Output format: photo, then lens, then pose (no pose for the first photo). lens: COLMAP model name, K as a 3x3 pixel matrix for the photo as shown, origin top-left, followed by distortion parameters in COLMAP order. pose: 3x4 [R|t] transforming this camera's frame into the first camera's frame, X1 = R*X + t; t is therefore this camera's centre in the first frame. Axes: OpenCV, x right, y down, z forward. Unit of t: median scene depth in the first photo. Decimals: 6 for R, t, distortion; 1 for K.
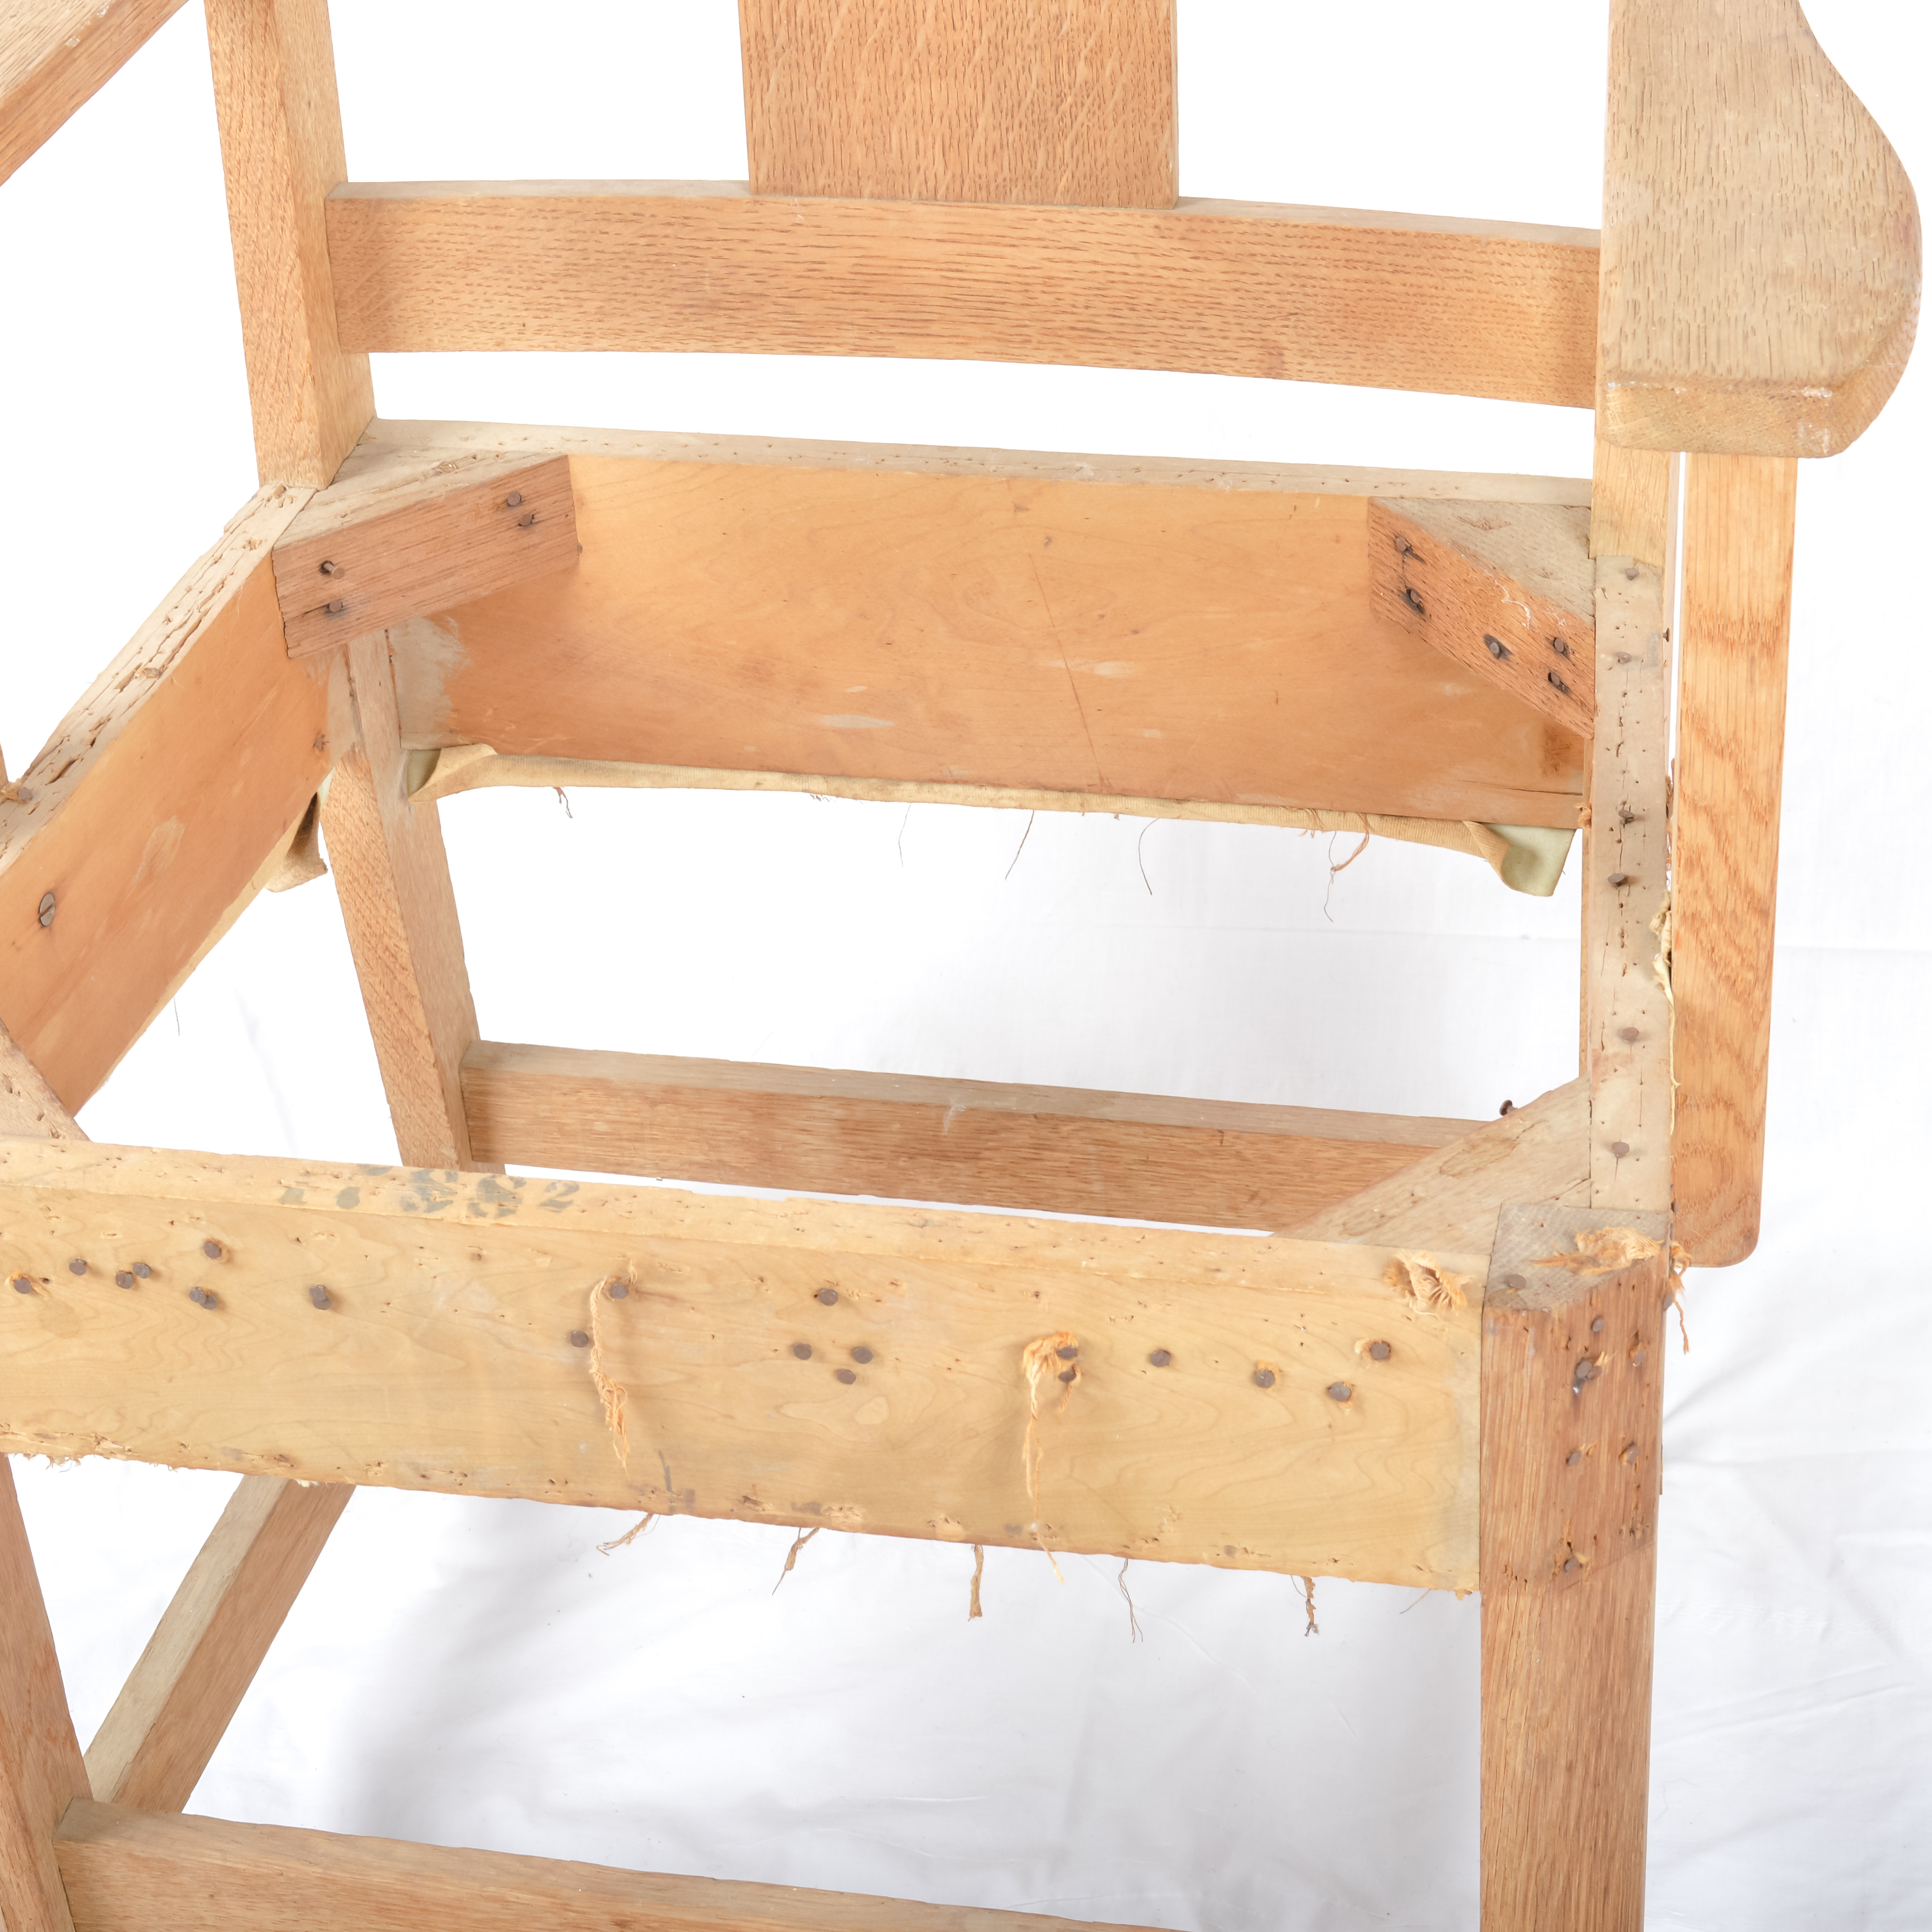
lens RADIAL K [[4571.9, 0, 966.6], [0, 4571.9, 962.2], [0, 0, 1]] dist [-0.020348, 0.000000]
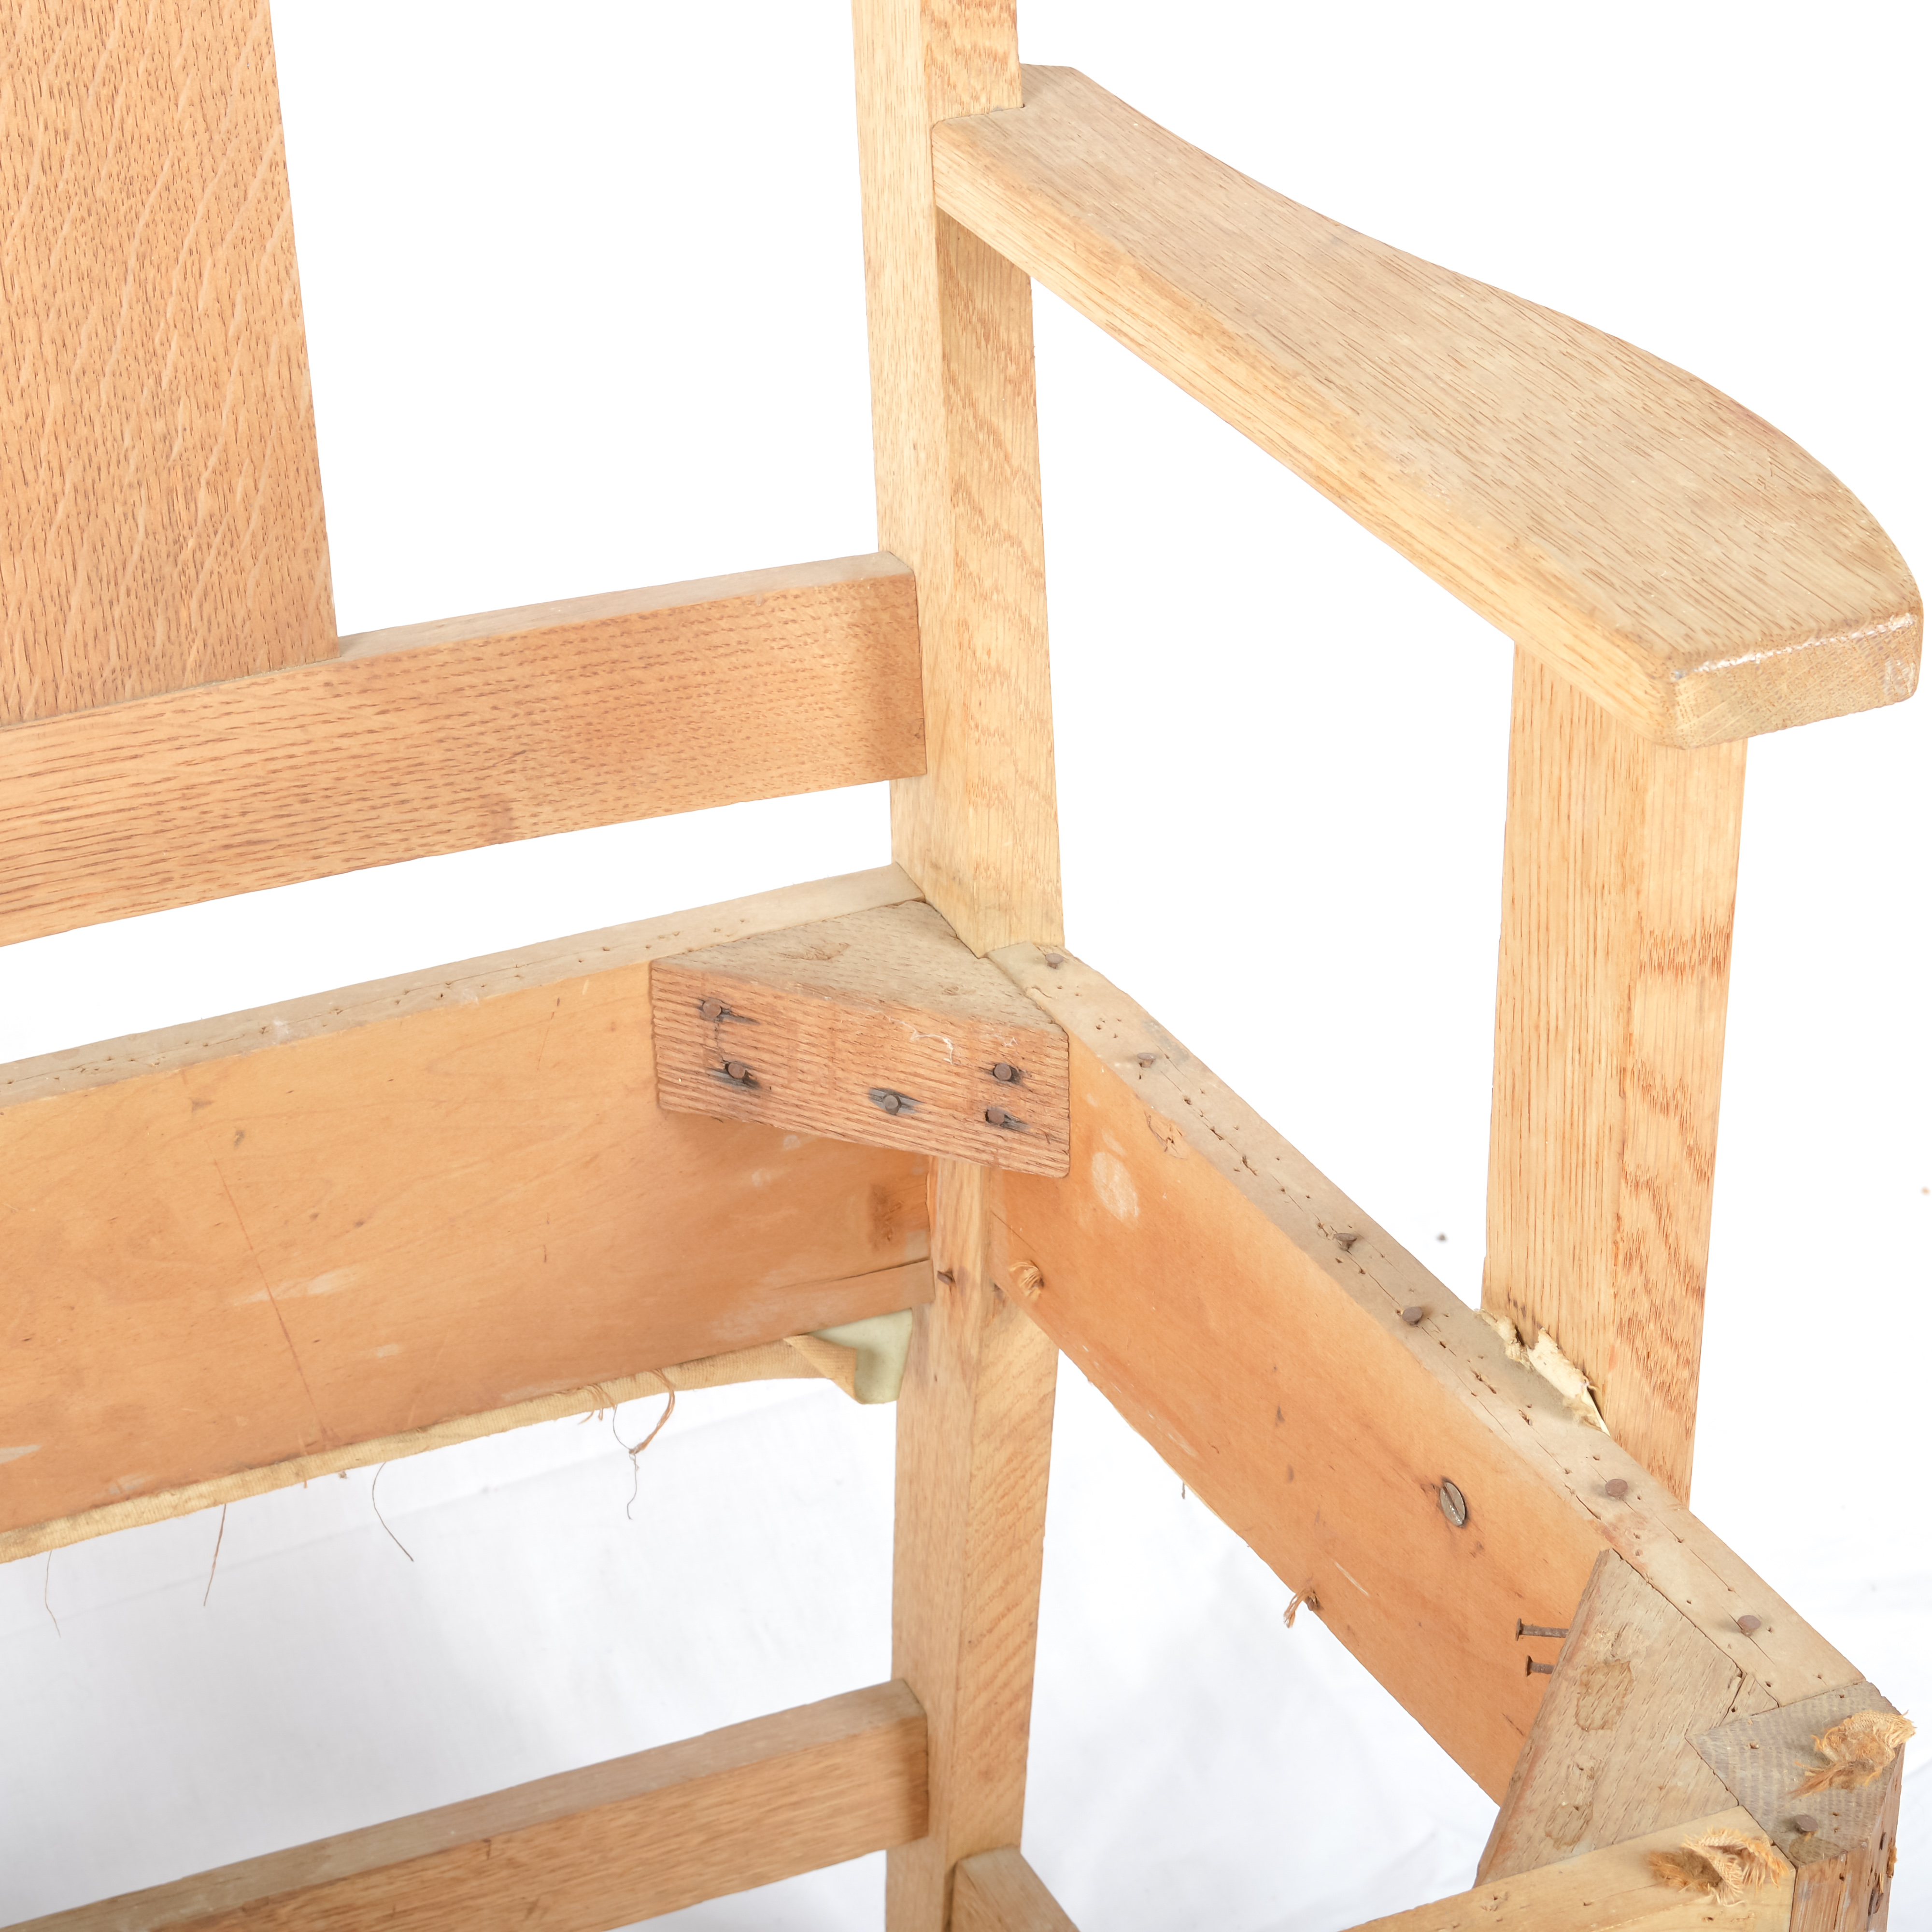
lens RADIAL K [[5240.4, 0, 964.8], [0, 5240.4, 971.2], [0, 0, 1]] dist [-0.021471, 0.000000]
pose [[0.814566, -0.257936, 0.519568, -0.322299], [0.299819, 0.953989, 0.003552, -0.087319], [-0.496578, 0.152883, 0.854422, 0.227349]]
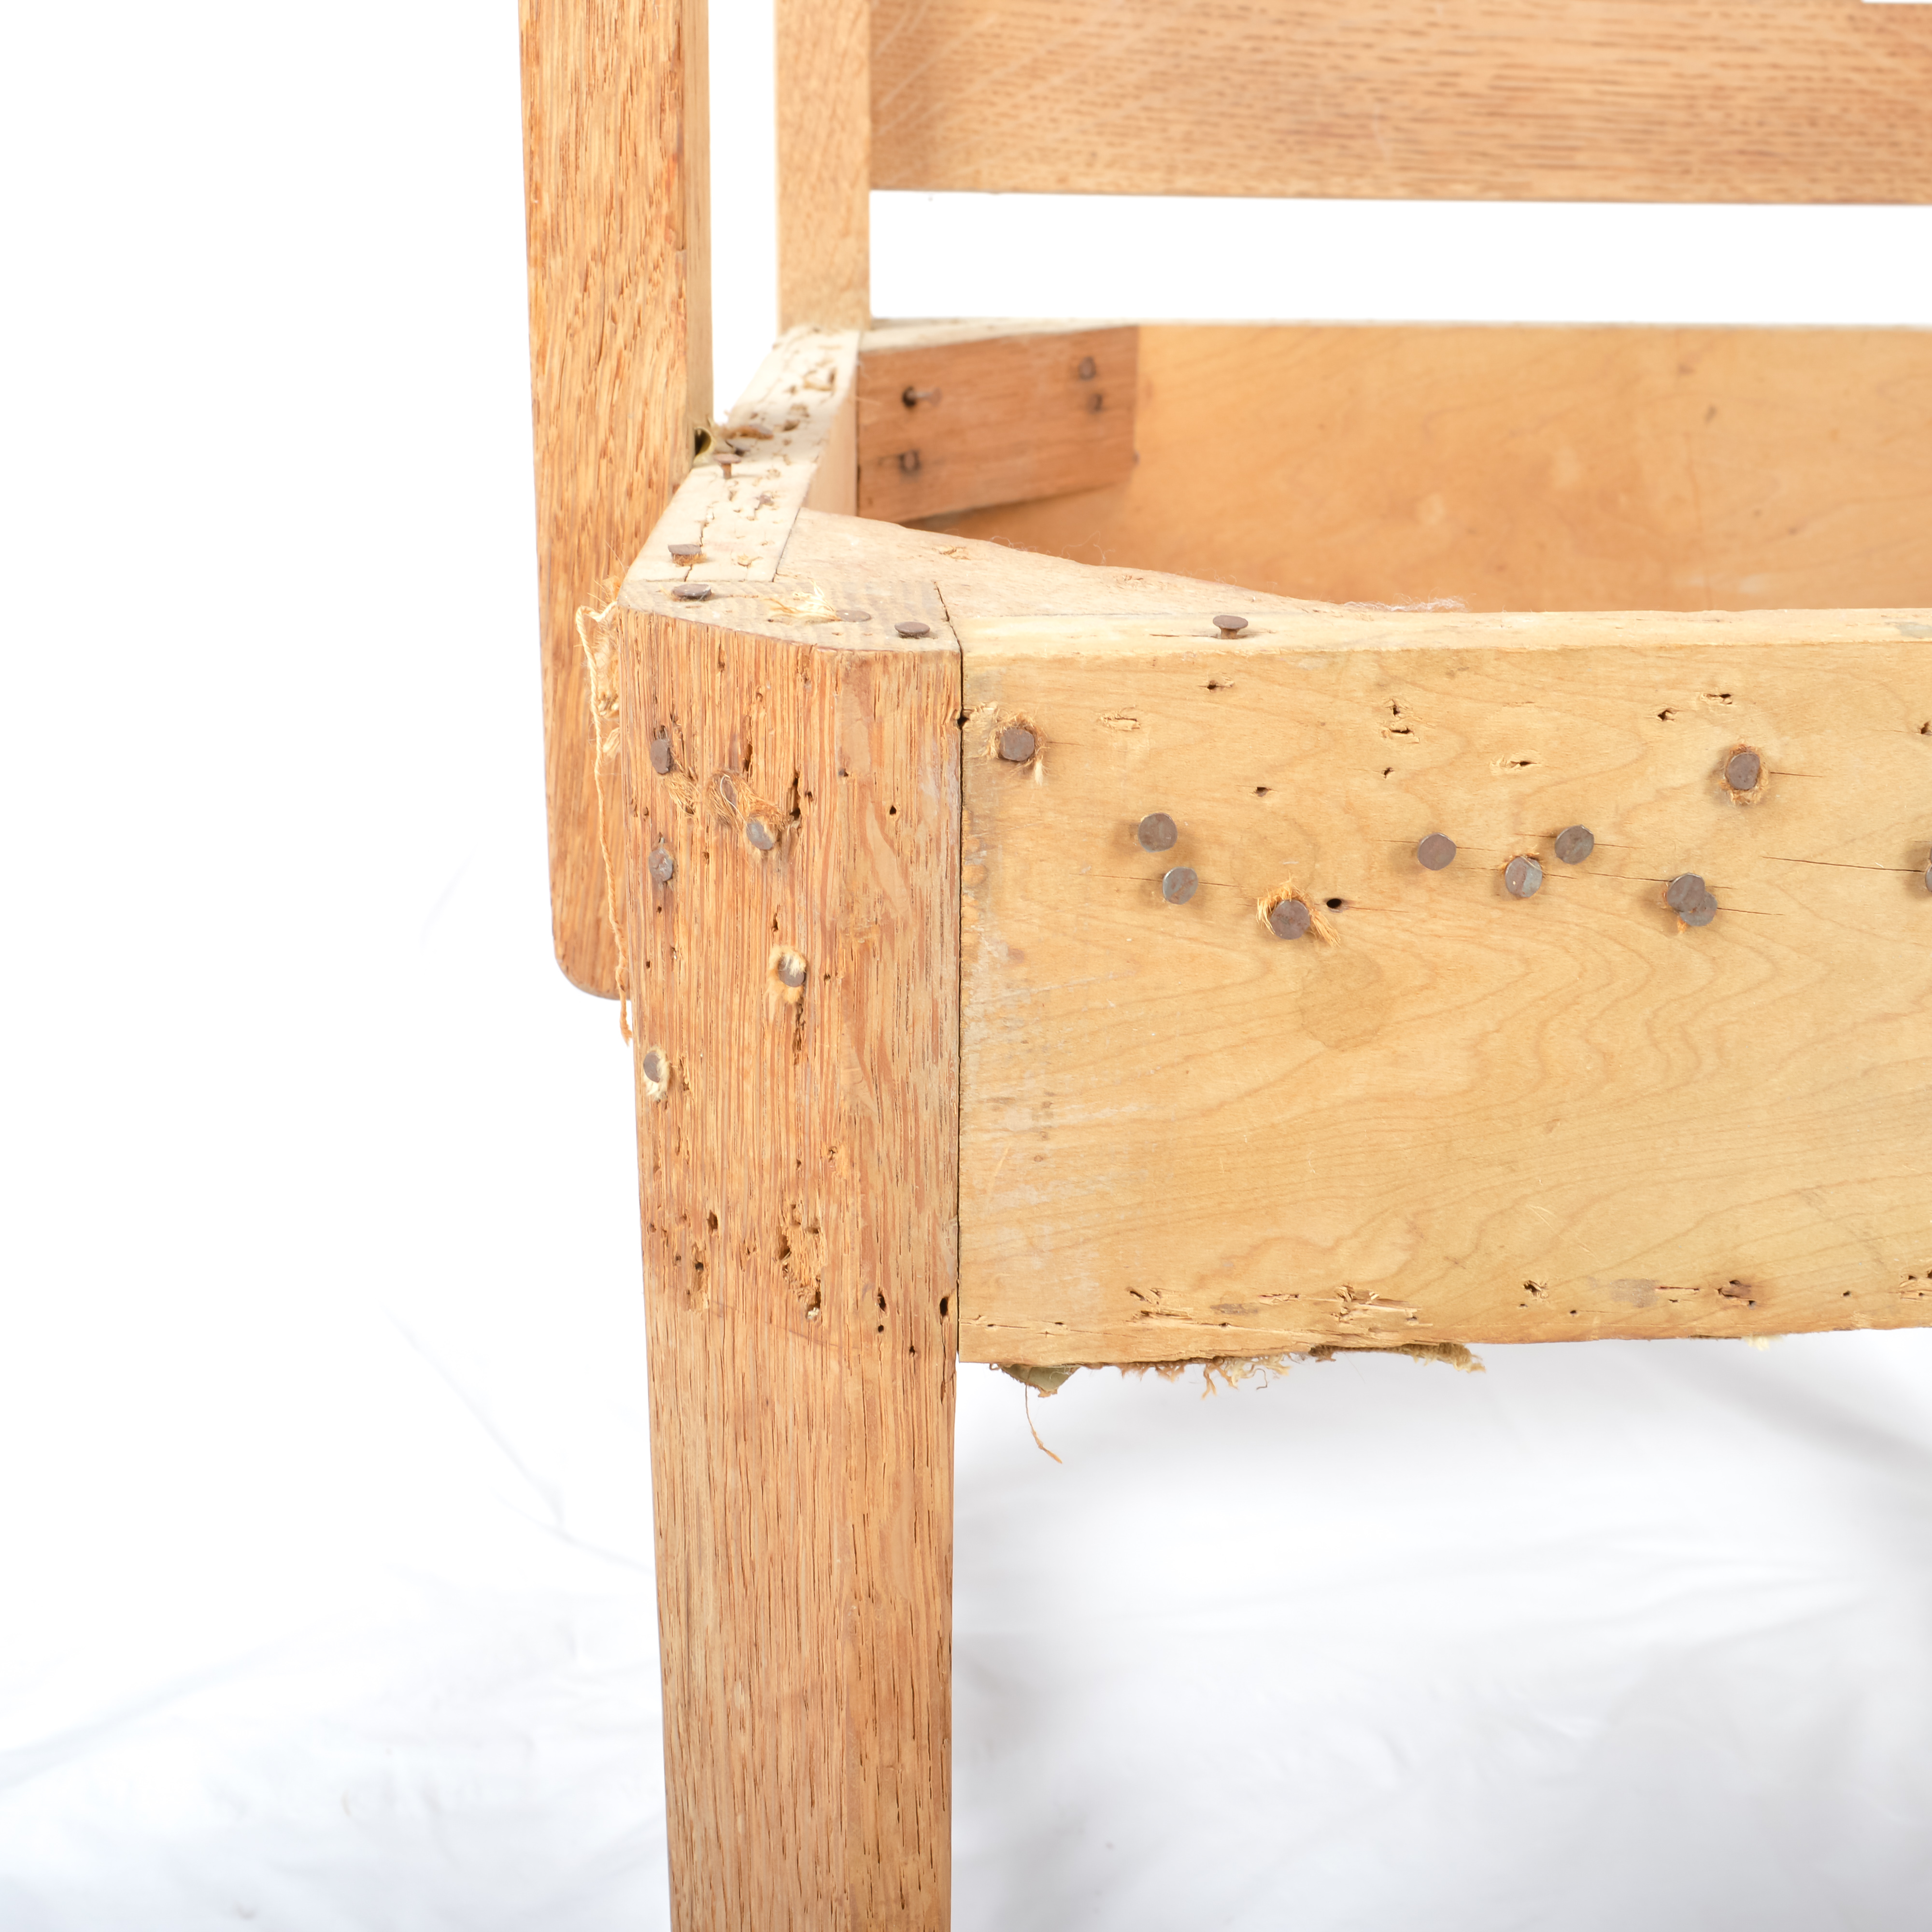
lens RADIAL K [[2560.9, 0, 965.2], [0, 2560.9, 963.1], [0, 0, 1]] dist [-0.016191, 0.000000]
pose [[0.949584, -0.028988, 0.312168, -0.270215], [0.118268, 0.955271, -0.271054, 0.120085], [-0.290348, 0.294308, 0.910539, 0.650943]]
